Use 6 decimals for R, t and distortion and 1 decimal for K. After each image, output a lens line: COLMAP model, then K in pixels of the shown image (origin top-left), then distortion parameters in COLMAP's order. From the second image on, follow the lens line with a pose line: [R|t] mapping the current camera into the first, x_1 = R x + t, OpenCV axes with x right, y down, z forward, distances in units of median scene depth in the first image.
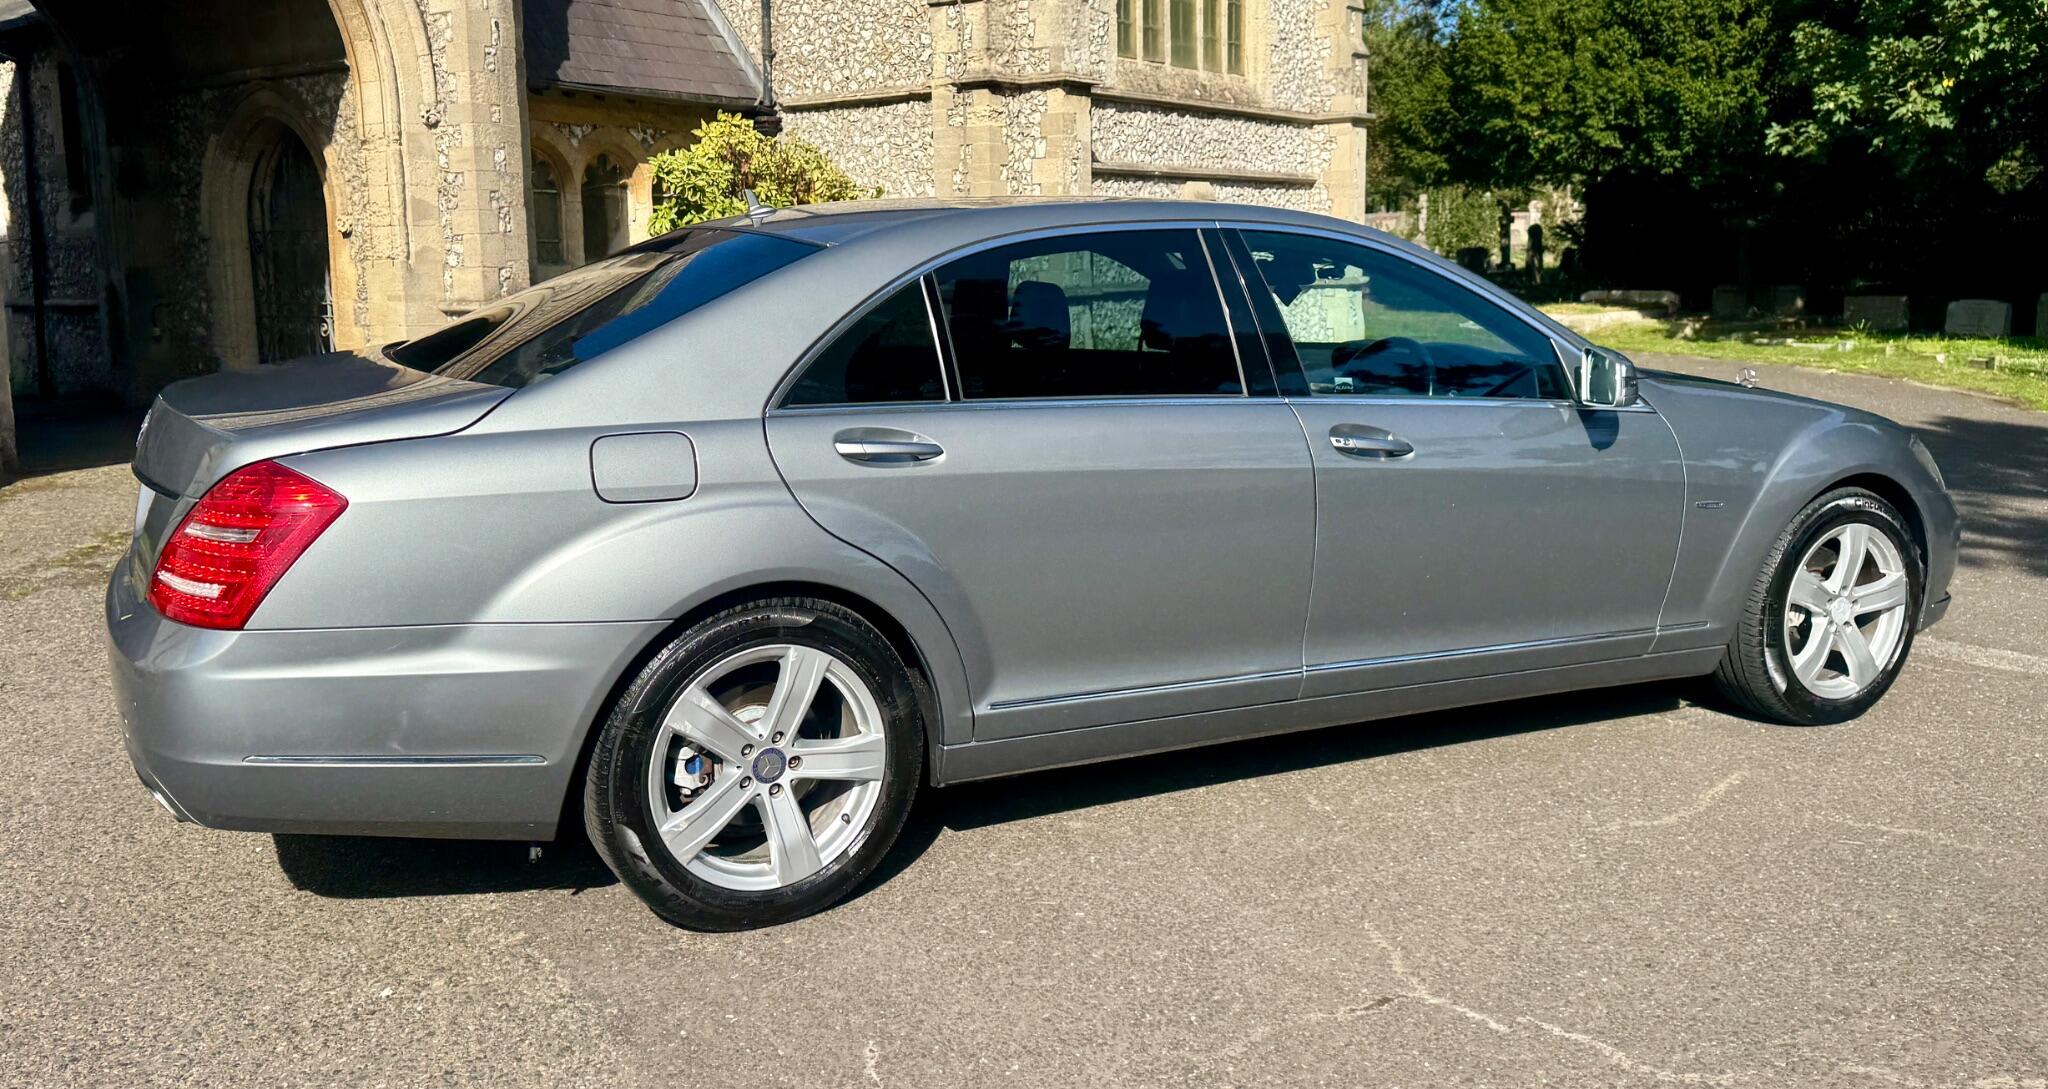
lens RADIAL K [[1669.5, 0, 975.8], [0, 1669.5, 461.1], [0, 0, 1]] dist [0.207982, -0.468876]
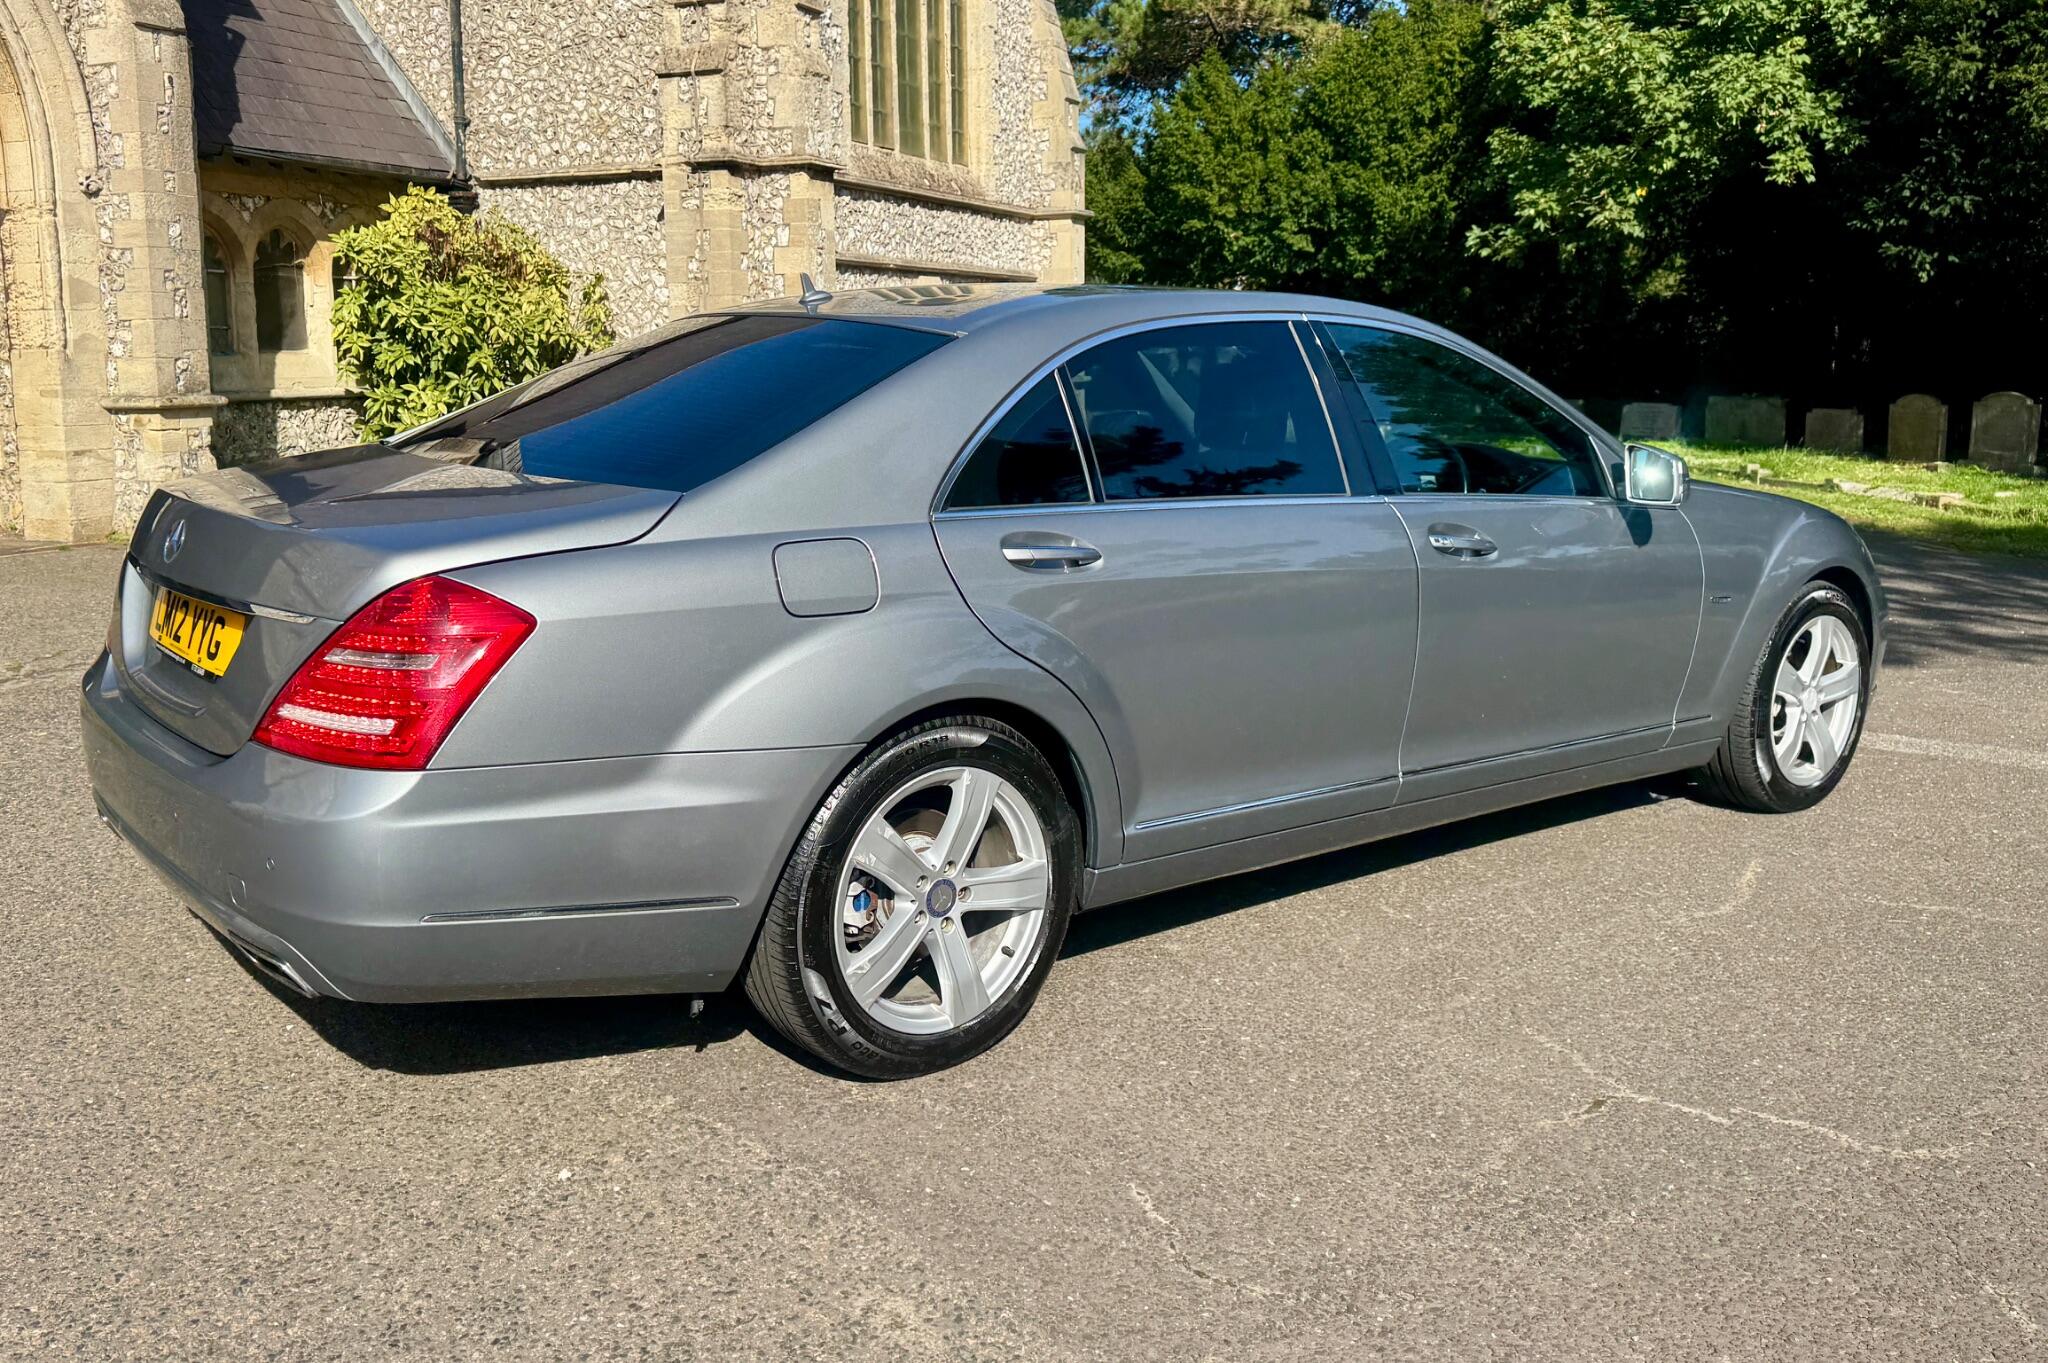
lens RADIAL K [[1772.2, 0, 943.3], [0, 1772.2, 599.2], [0, 0, 1]] dist [0.193951, -0.405284]
pose [[0.980193, -0.018672, 0.197160, -0.072080], [0.015806, 0.999745, 0.016103, 0.000287], [-0.197411, -0.012668, 0.980239, 0.010312]]
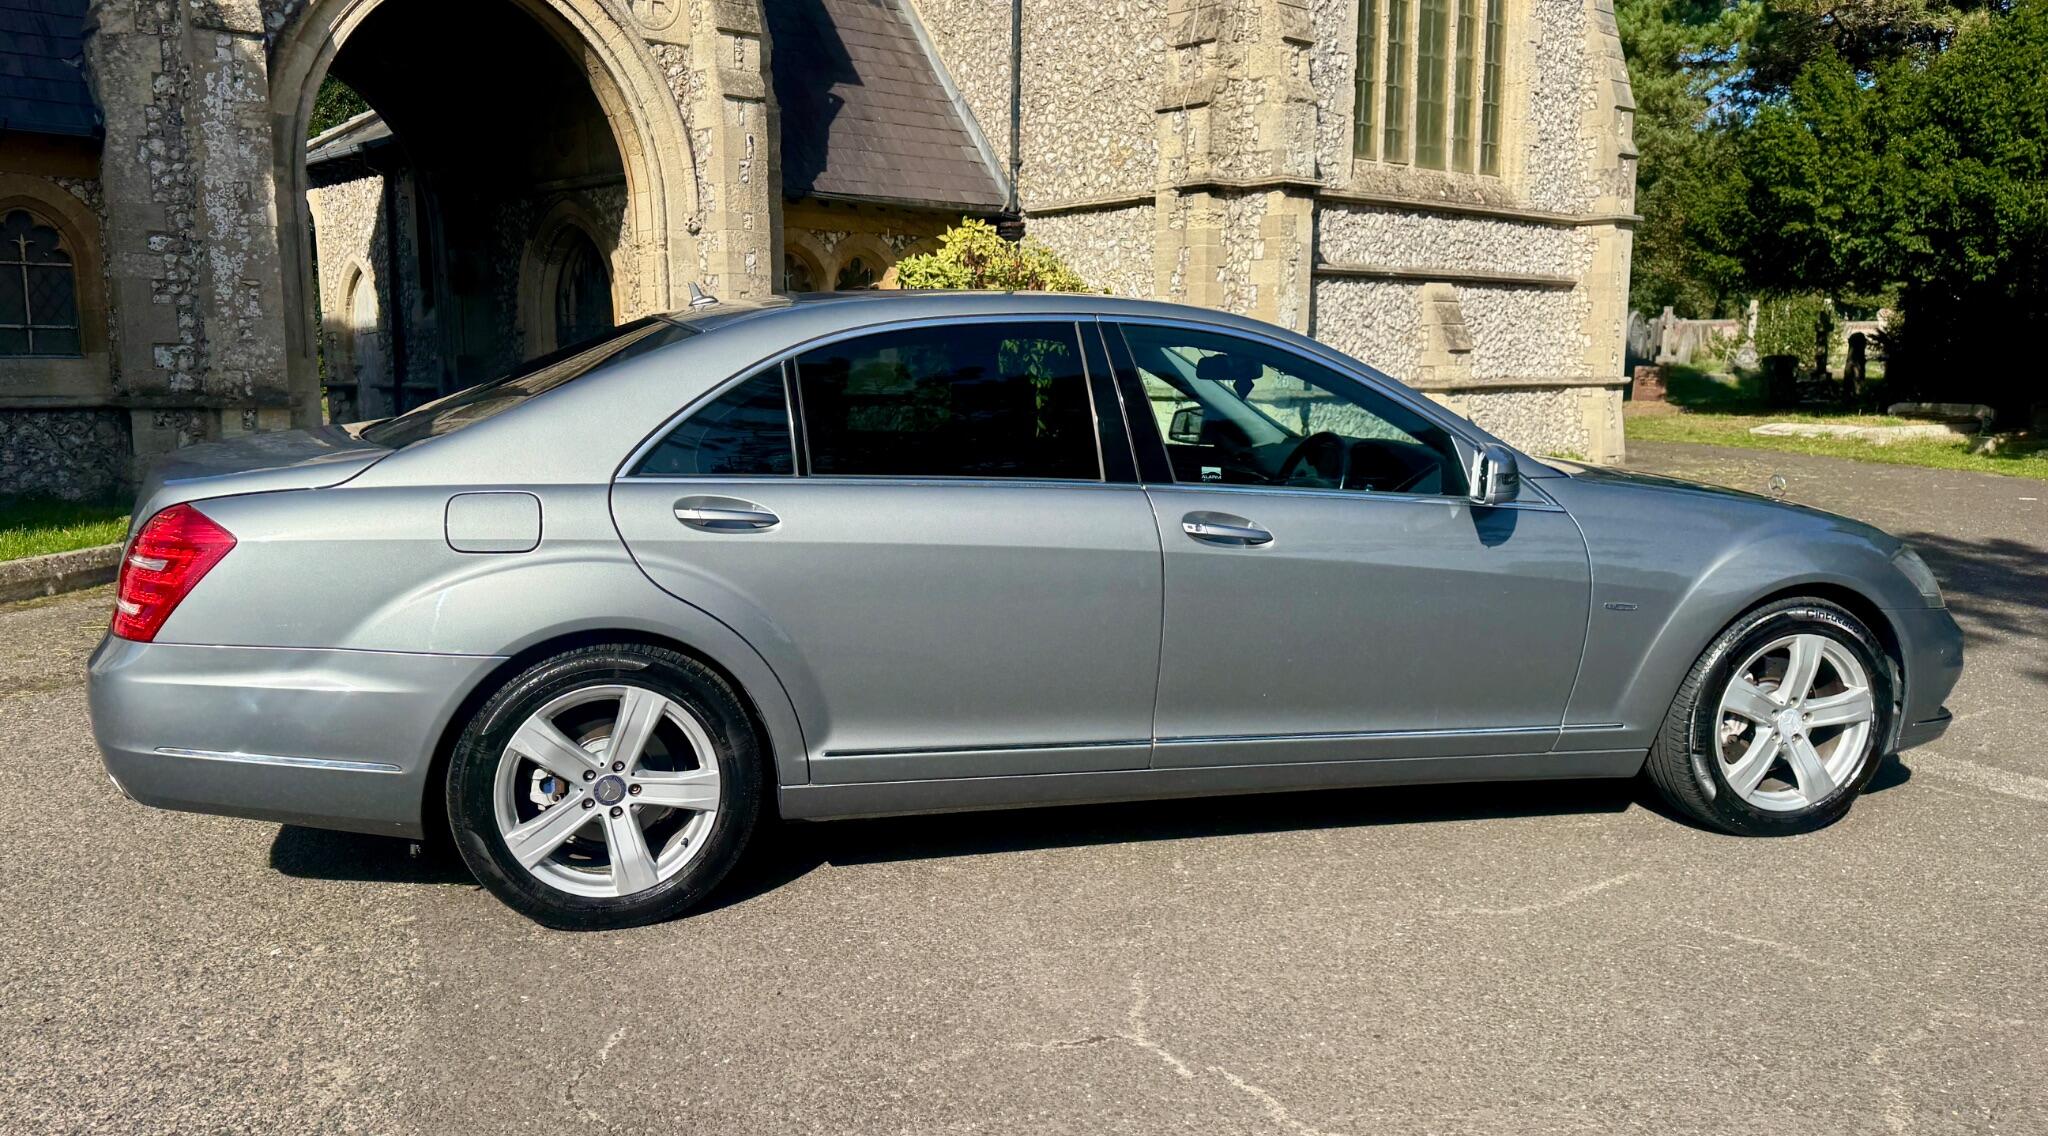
lens RADIAL K [[1580.5, 0, 974.9], [0, 1580.5, 620.8], [0, 0, 1]] dist [0.177628, -0.342916]
pose [[0.977948, 0.048011, -0.203254, 0.076884], [-0.039436, 0.998161, 0.046032, 0.001649], [0.205091, -0.037002, 0.978043, 0.000230]]
